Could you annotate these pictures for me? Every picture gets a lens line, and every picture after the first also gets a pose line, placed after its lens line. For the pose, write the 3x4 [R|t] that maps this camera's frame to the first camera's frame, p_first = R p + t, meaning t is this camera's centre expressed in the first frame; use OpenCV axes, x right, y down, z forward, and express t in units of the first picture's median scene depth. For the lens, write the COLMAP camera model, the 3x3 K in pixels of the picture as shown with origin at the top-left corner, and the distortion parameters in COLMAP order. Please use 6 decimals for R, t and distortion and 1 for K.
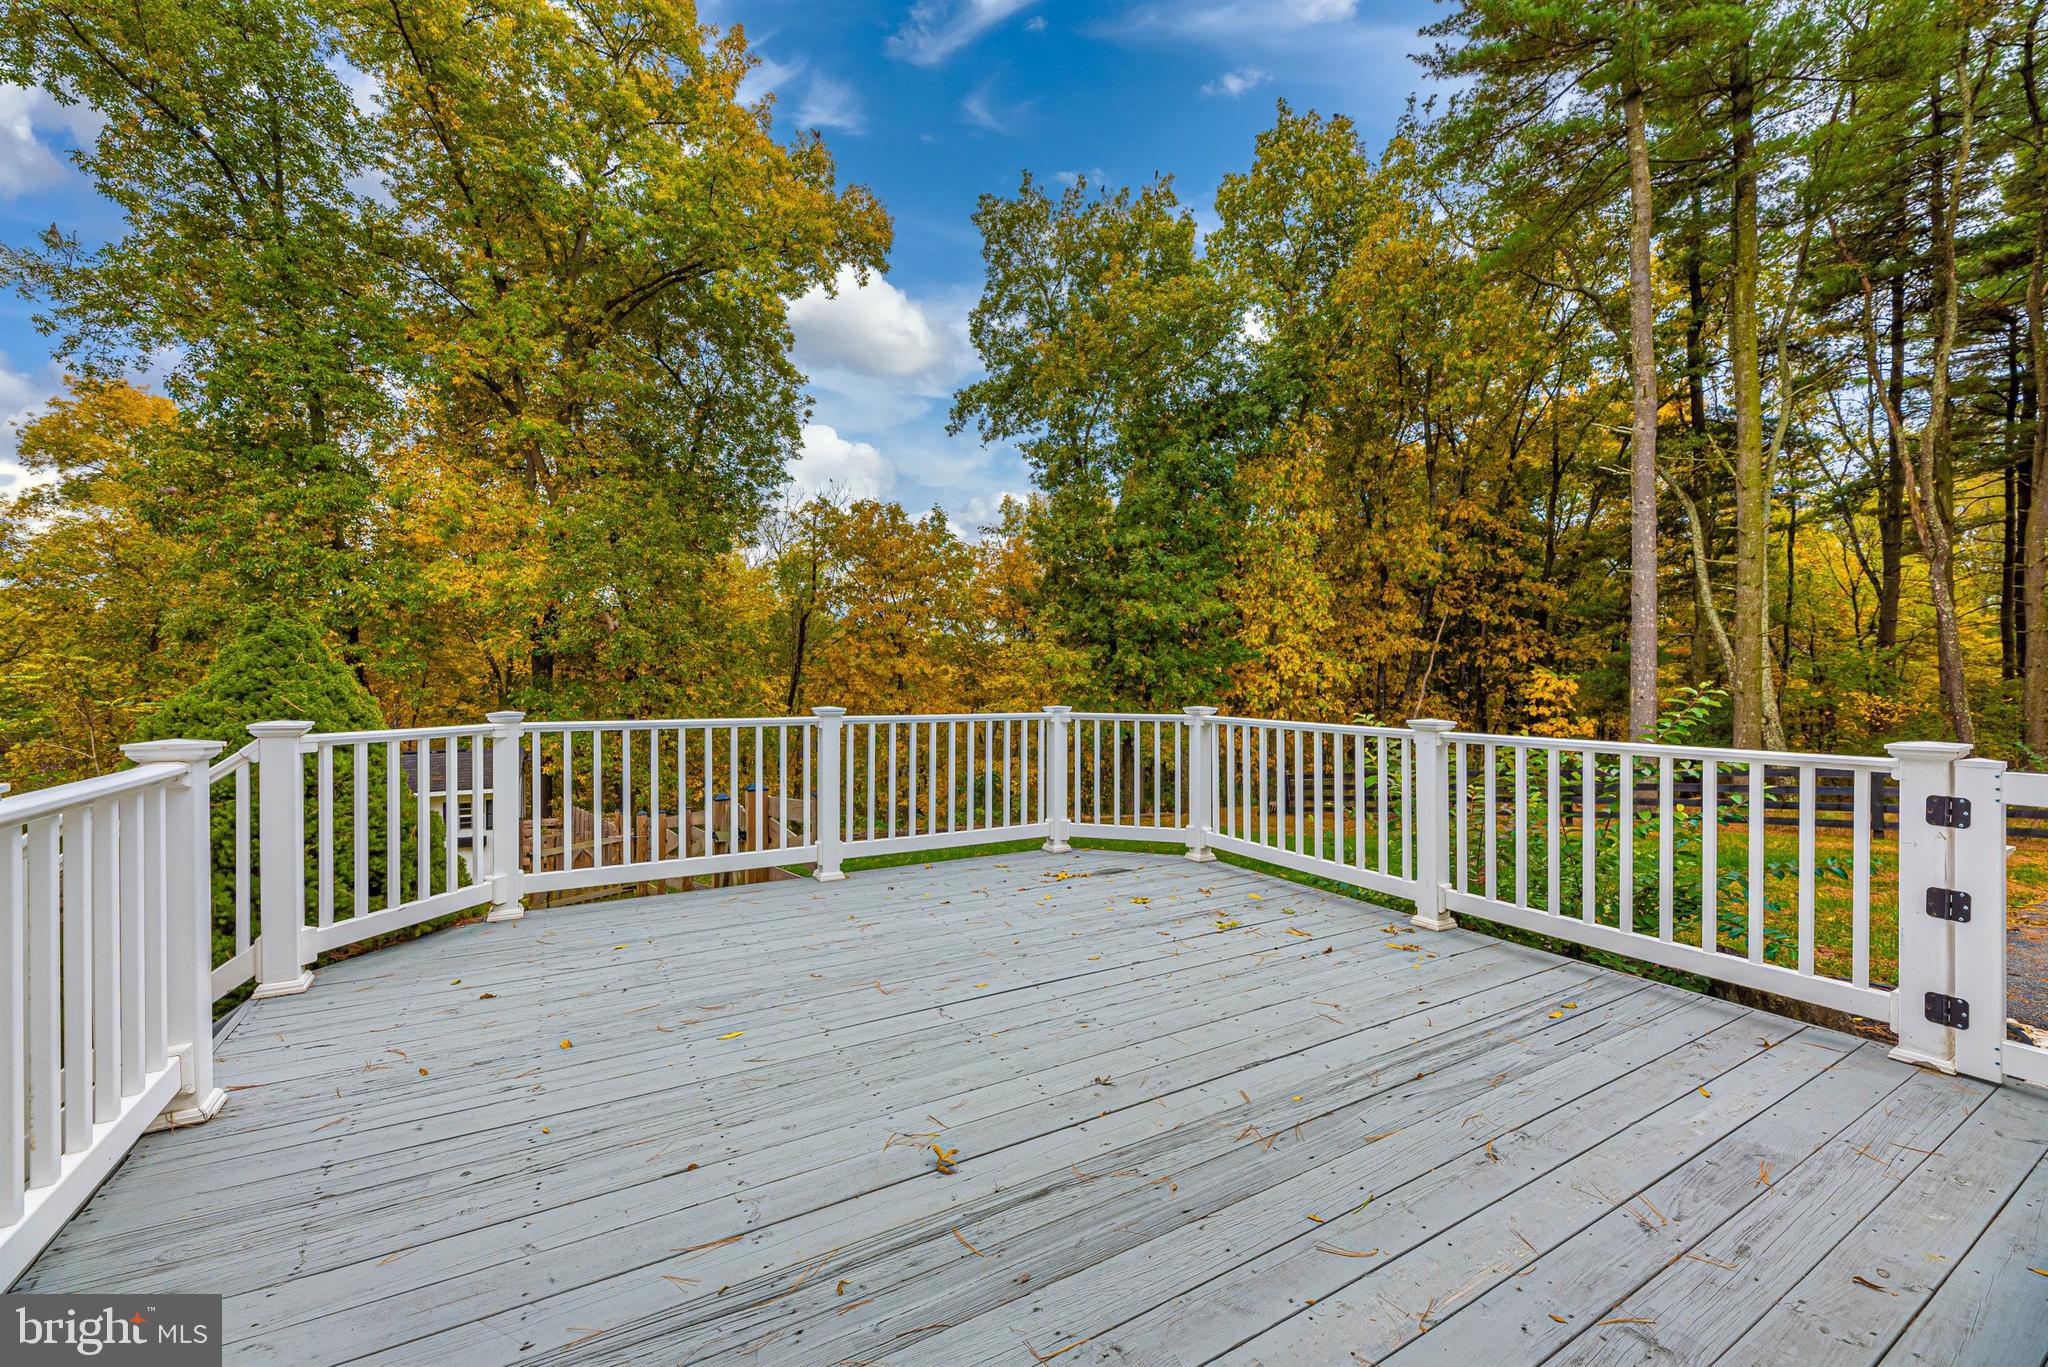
lens RADIAL K [[817.0, 0, 1024.0], [0, 817.0, 683.5], [0, 0, 1]] dist [0.001334, -0.000238]
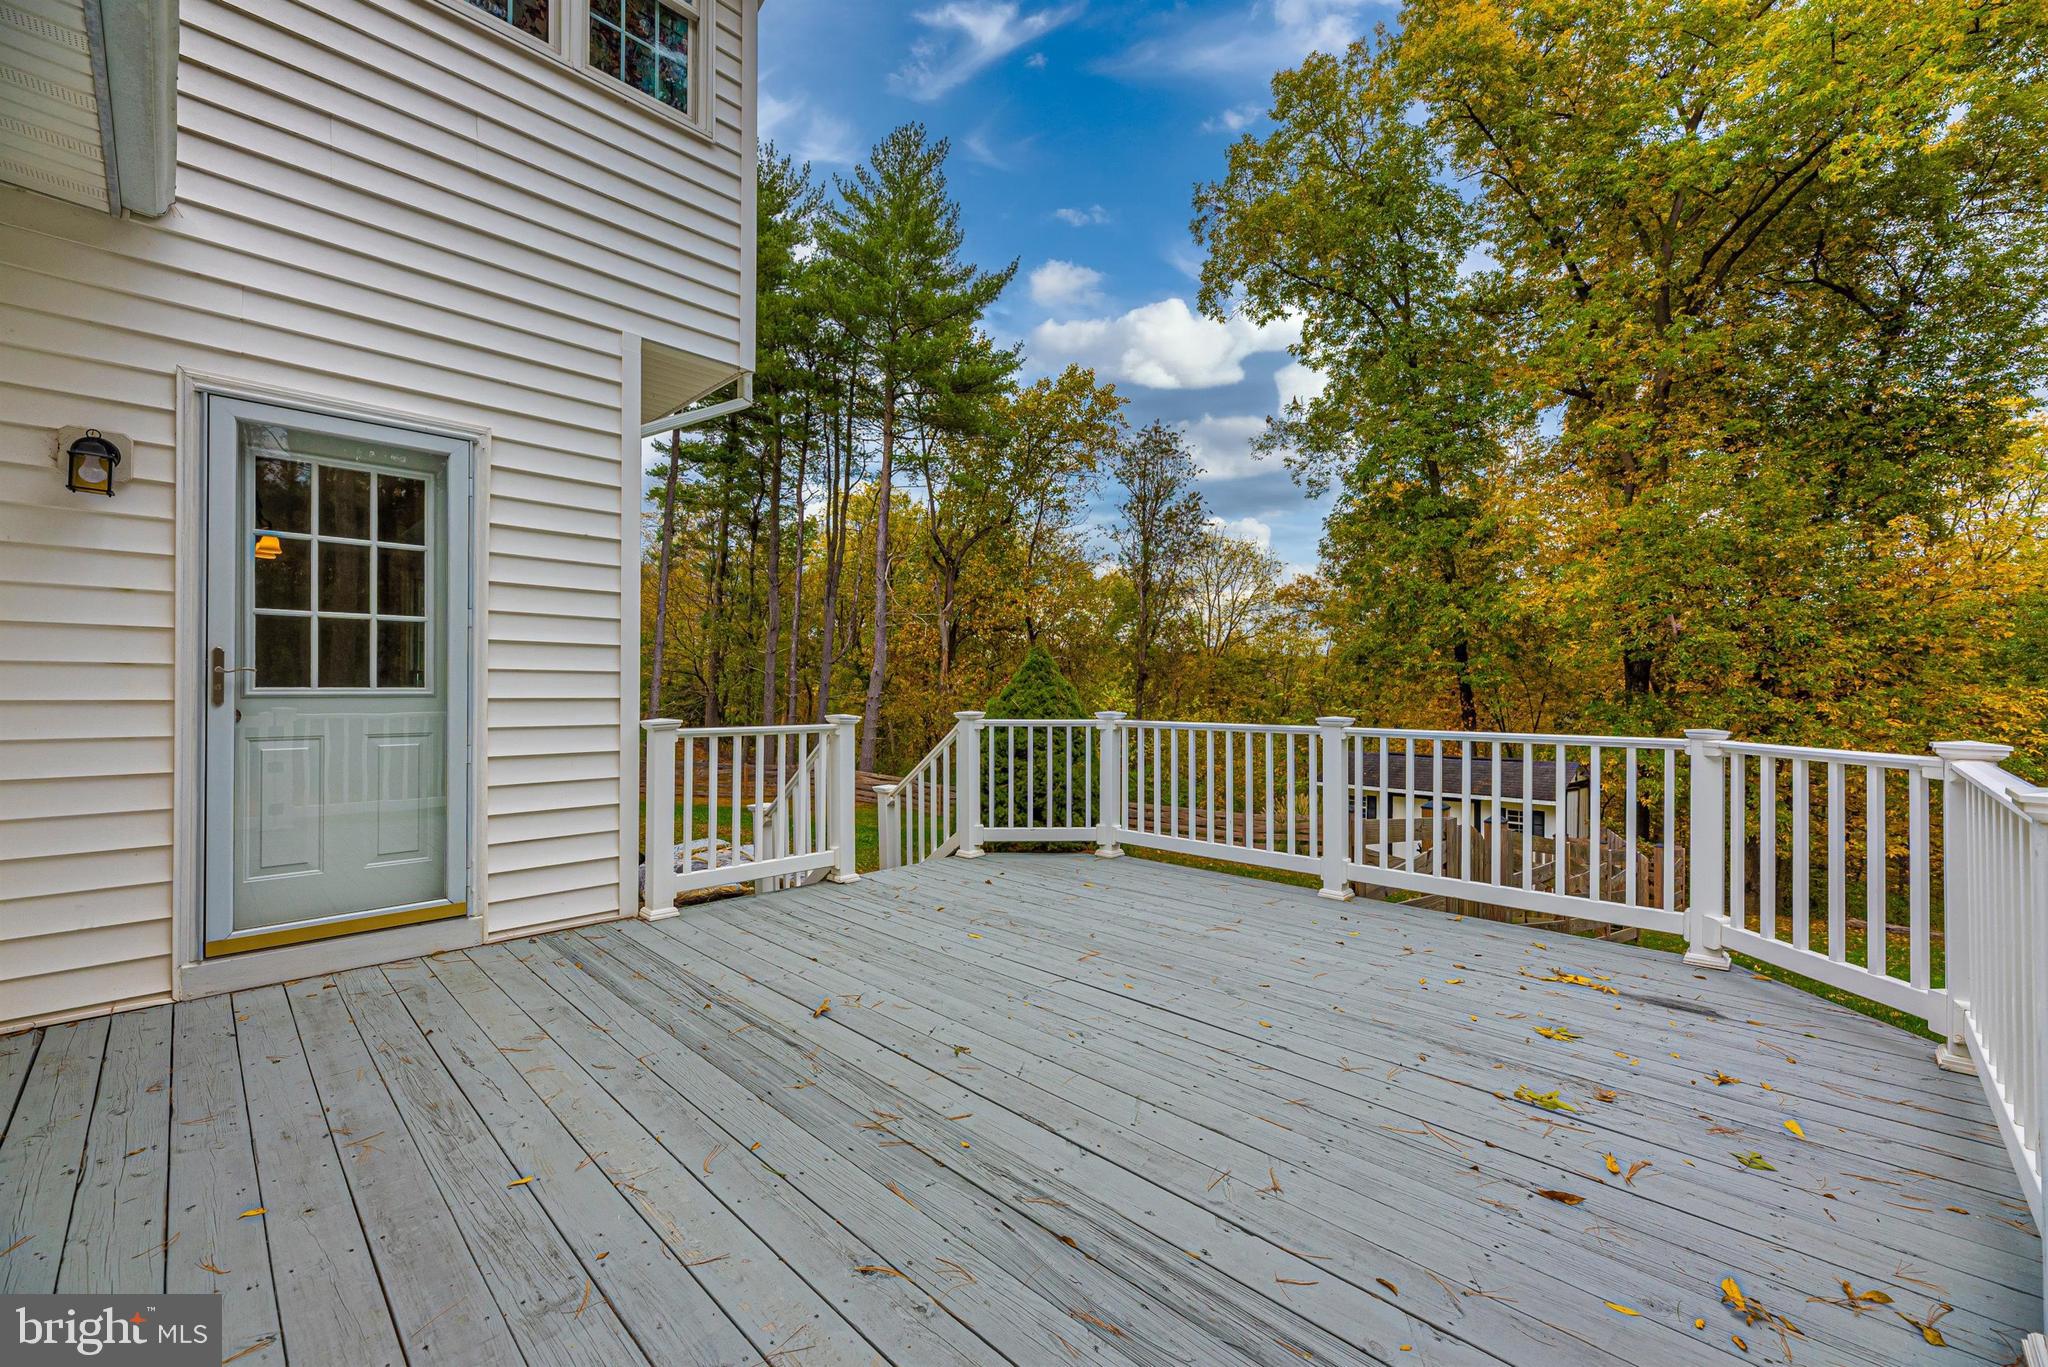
lens RADIAL K [[825.8, 0, 1020.2], [0, 825.8, 679.0], [0, 0, 1]] dist [-0.000114, -0.000186]
pose [[0.256660, -0.018463, -0.966326, 0.608324], [-0.004473, 0.999784, -0.020290, 0.006618], [0.966492, 0.009530, 0.256522, 0.403538]]
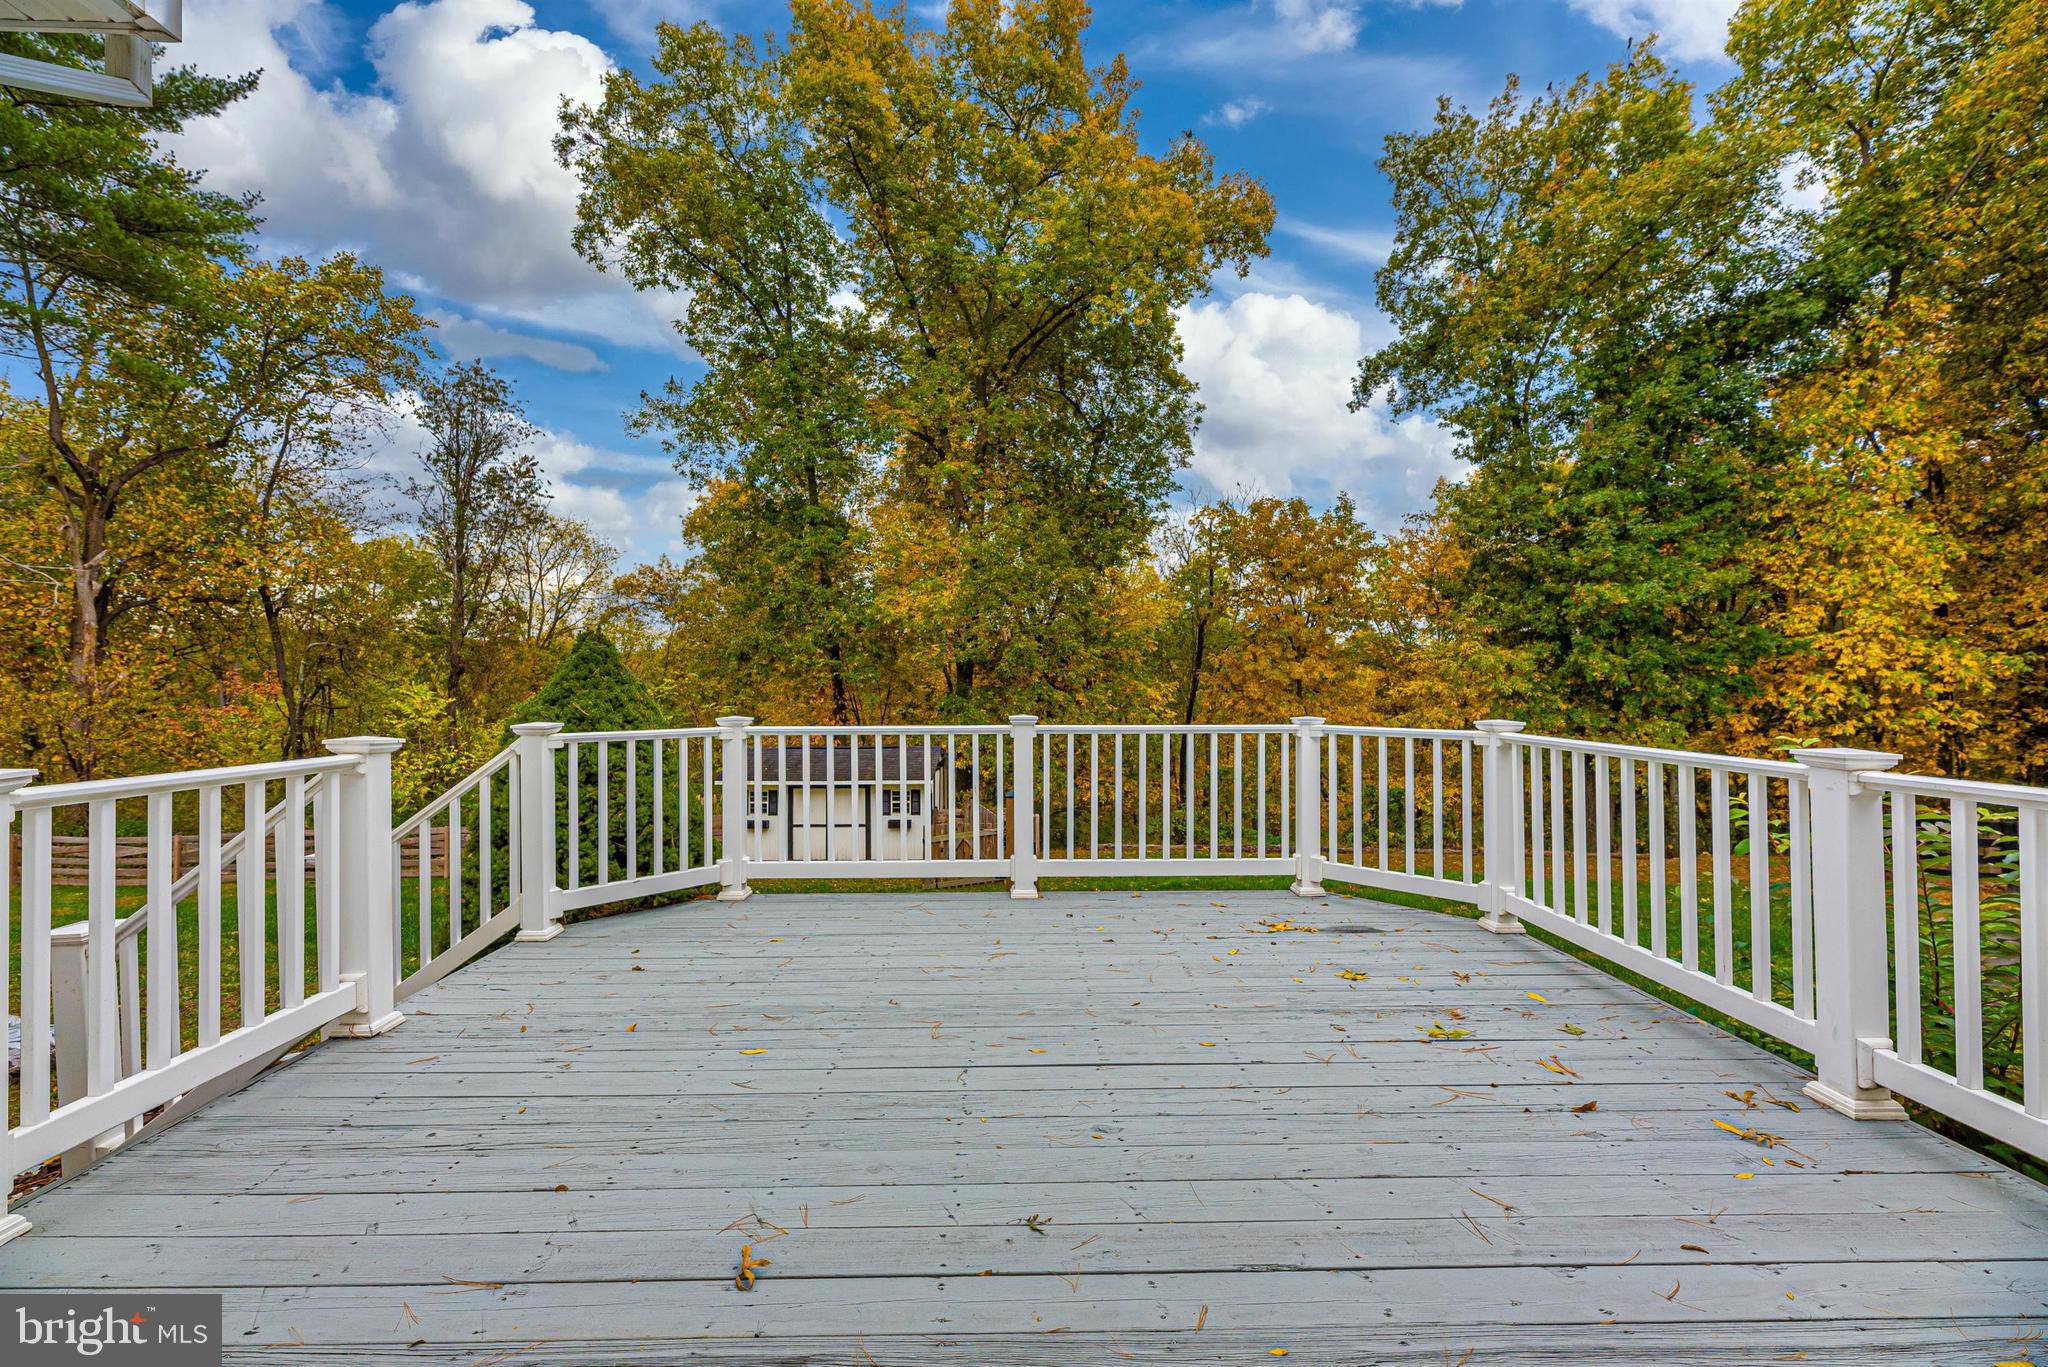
lens RADIAL K [[817.0, 0, 1024.0], [0, 817.0, 683.5], [0, 0, 1]] dist [0.001334, -0.000238]
pose [[0.870518, -0.008785, -0.492057, 0.234306], [0.005101, 0.999948, -0.008829, 0.000332], [0.492109, 0.005176, 0.870518, 0.175451]]
